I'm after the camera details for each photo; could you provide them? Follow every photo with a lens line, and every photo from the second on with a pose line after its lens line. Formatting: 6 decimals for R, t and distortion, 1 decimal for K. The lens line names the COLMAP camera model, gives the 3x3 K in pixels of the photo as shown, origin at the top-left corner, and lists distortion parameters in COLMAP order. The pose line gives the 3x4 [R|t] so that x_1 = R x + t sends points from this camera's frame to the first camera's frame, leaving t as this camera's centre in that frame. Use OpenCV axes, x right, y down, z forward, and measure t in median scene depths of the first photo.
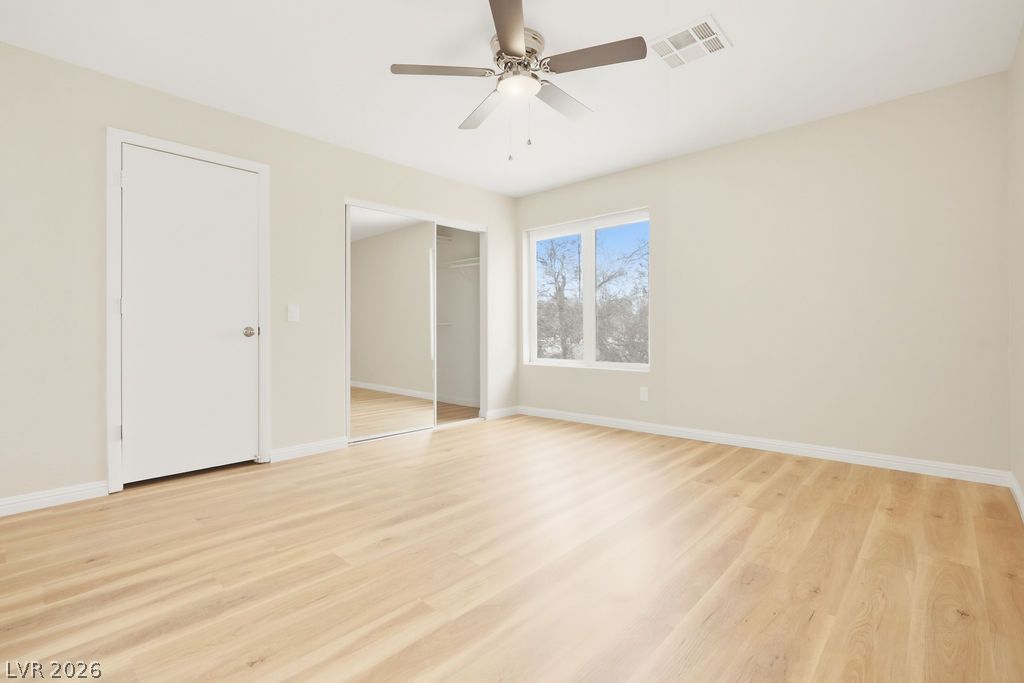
lens RADIAL K [[468.9, 0, 523.6], [0, 468.9, 329.7], [0, 0, 1]] dist [-0.010259, 0.000158]
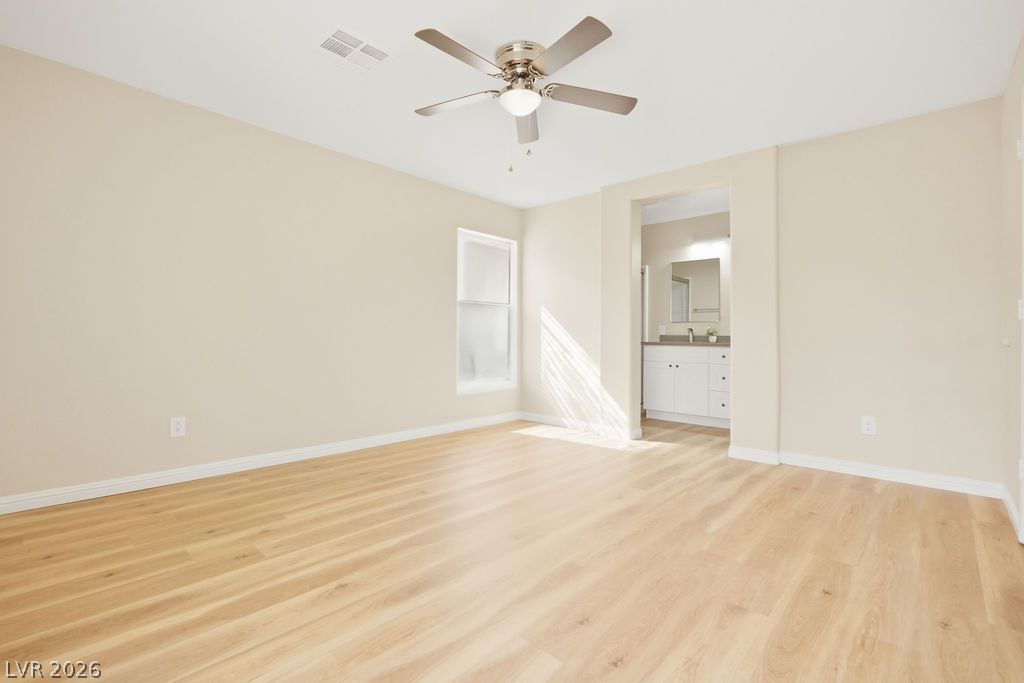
lens RADIAL K [[461.3, 0, 494.8], [0, 461.3, 339.2], [0, 0, 1]] dist [-0.011942, 0.000029]
pose [[-0.997772, -0.003744, 0.066616, -0.023076], [-0.003380, 0.999979, 0.005580, -0.004375], [-0.066635, 0.005342, -0.997763, 2.005114]]
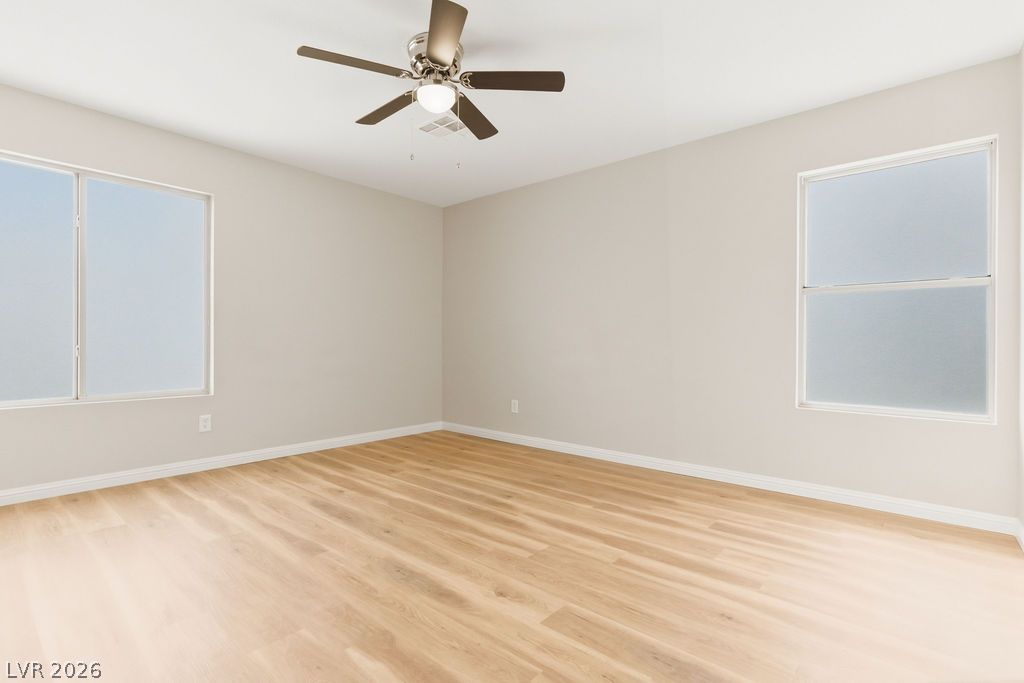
lens RADIAL K [[468.7, 0, 506.5], [0, 468.7, 337.8], [0, 0, 1]] dist [-0.010923, 0.006649]
pose [[-0.001129, 0.019205, 0.999815, -0.989132], [-0.008215, 0.999782, -0.019213, 0.002525], [-0.999966, -0.008235, -0.000971, 0.861519]]
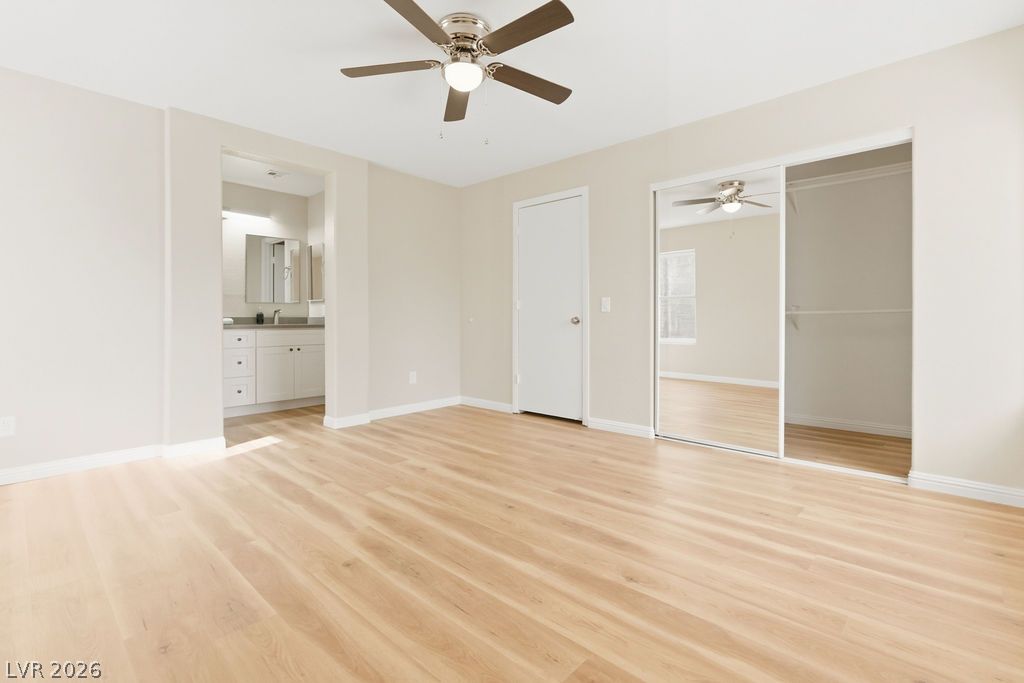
lens RADIAL K [[488.6, 0, 511.4], [0, 488.6, 317.7], [0, 0, 1]] dist [-0.005576, -0.000830]
pose [[-0.037942, 0.002097, -0.999278, 1.014142], [0.002937, 0.999994, 0.001987, -0.009205], [0.999276, -0.002860, -0.037948, 1.145834]]
